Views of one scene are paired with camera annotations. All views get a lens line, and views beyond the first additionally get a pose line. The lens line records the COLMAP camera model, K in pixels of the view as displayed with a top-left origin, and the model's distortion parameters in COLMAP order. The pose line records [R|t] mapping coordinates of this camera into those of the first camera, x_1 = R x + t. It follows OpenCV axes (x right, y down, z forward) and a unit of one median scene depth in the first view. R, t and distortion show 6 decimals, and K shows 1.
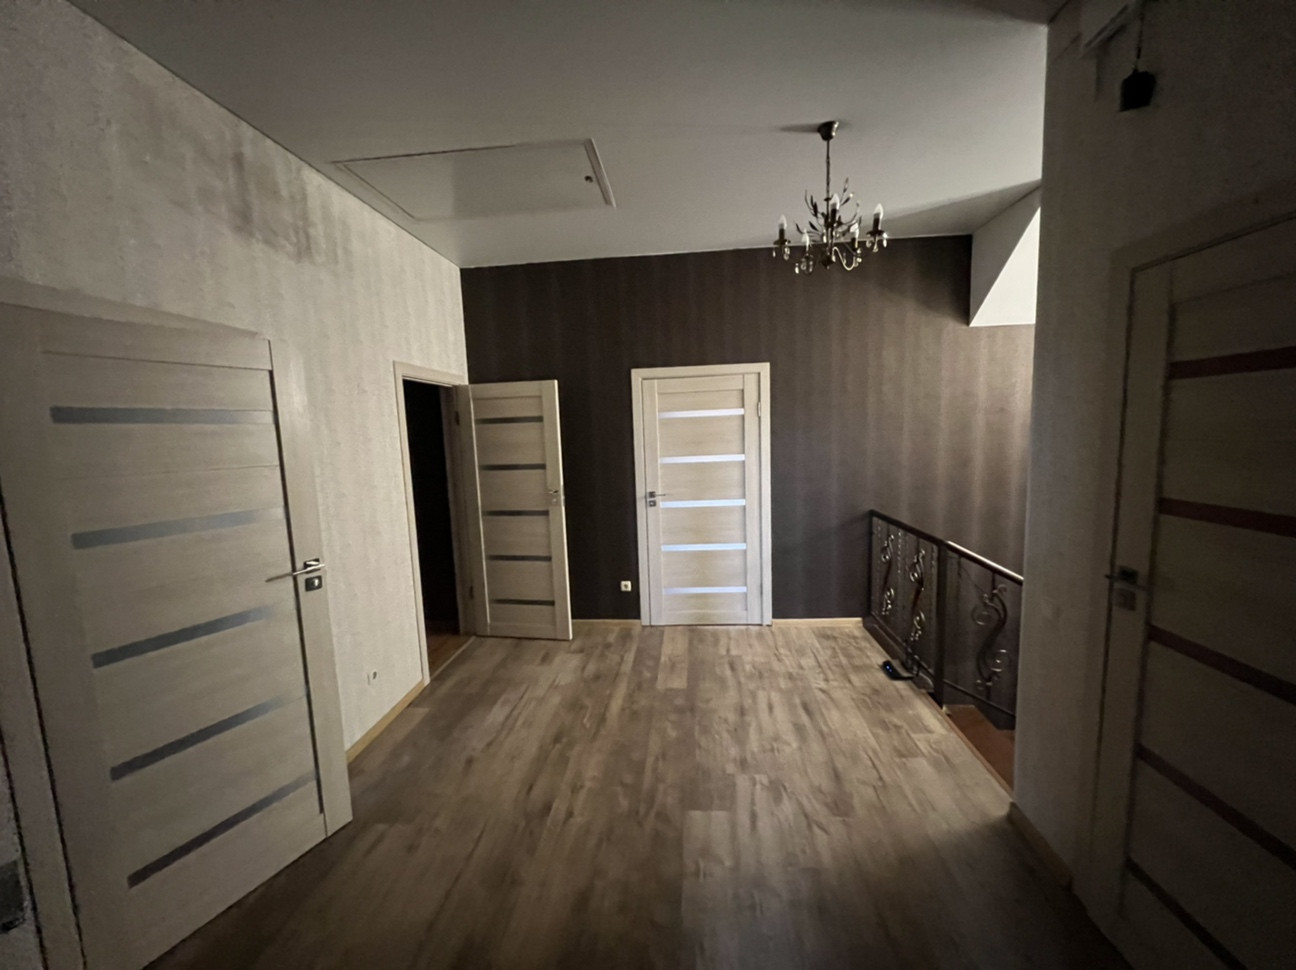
lens RADIAL K [[519.8, 0, 651.4], [0, 519.8, 490.3], [0, 0, 1]] dist [-0.001169, 0.000548]
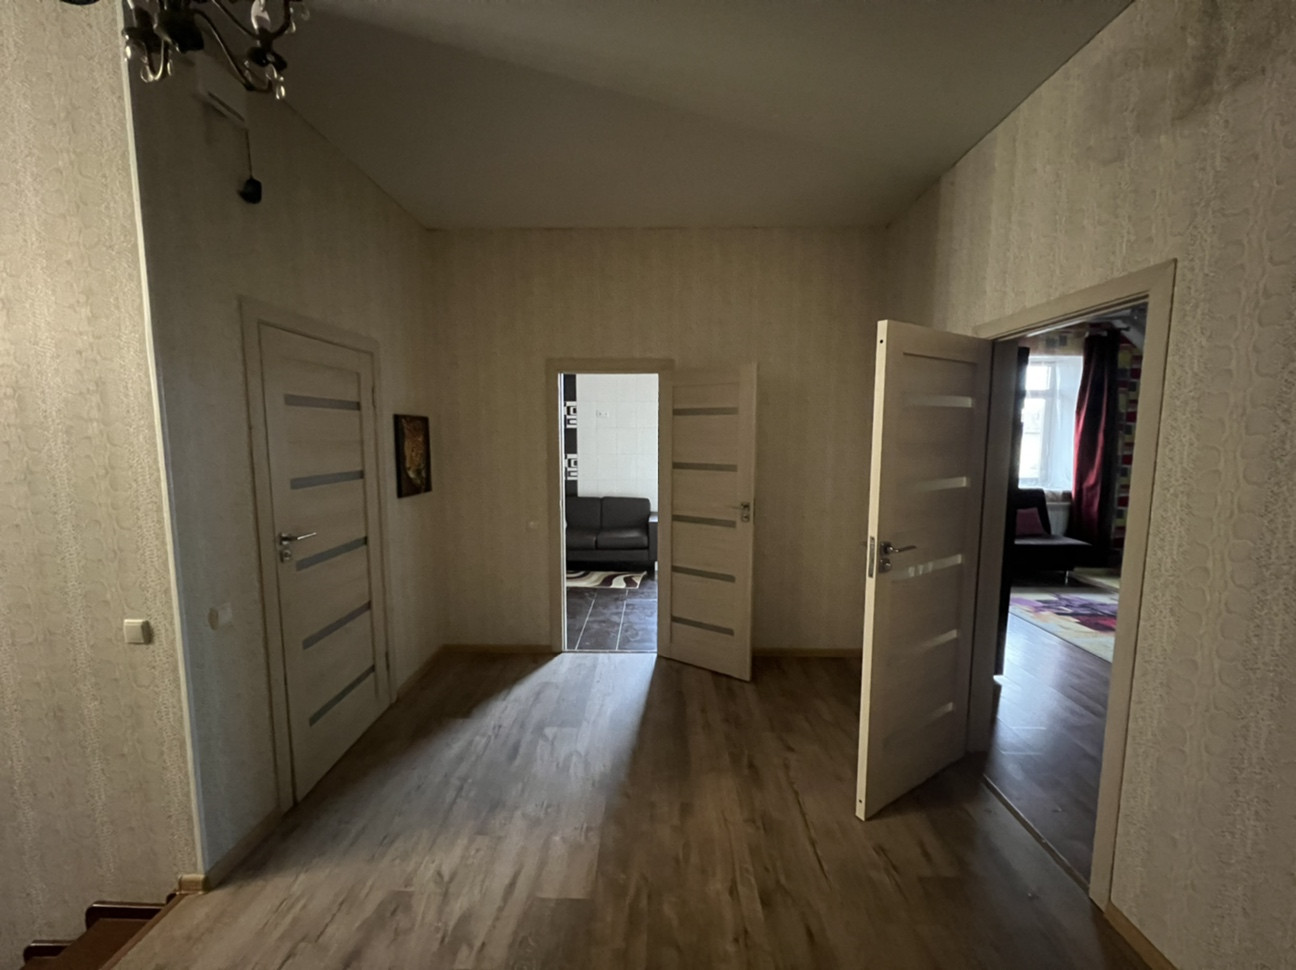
lens RADIAL K [[519.8, 0, 644.5], [0, 519.8, 491.8], [0, 0, 1]] dist [-0.001169, 0.000548]
pose [[-0.998137, 0.039488, -0.046514, -0.006397], [0.027876, 0.973248, 0.228061, -0.172535], [0.054276, 0.226340, -0.972535, 1.647301]]
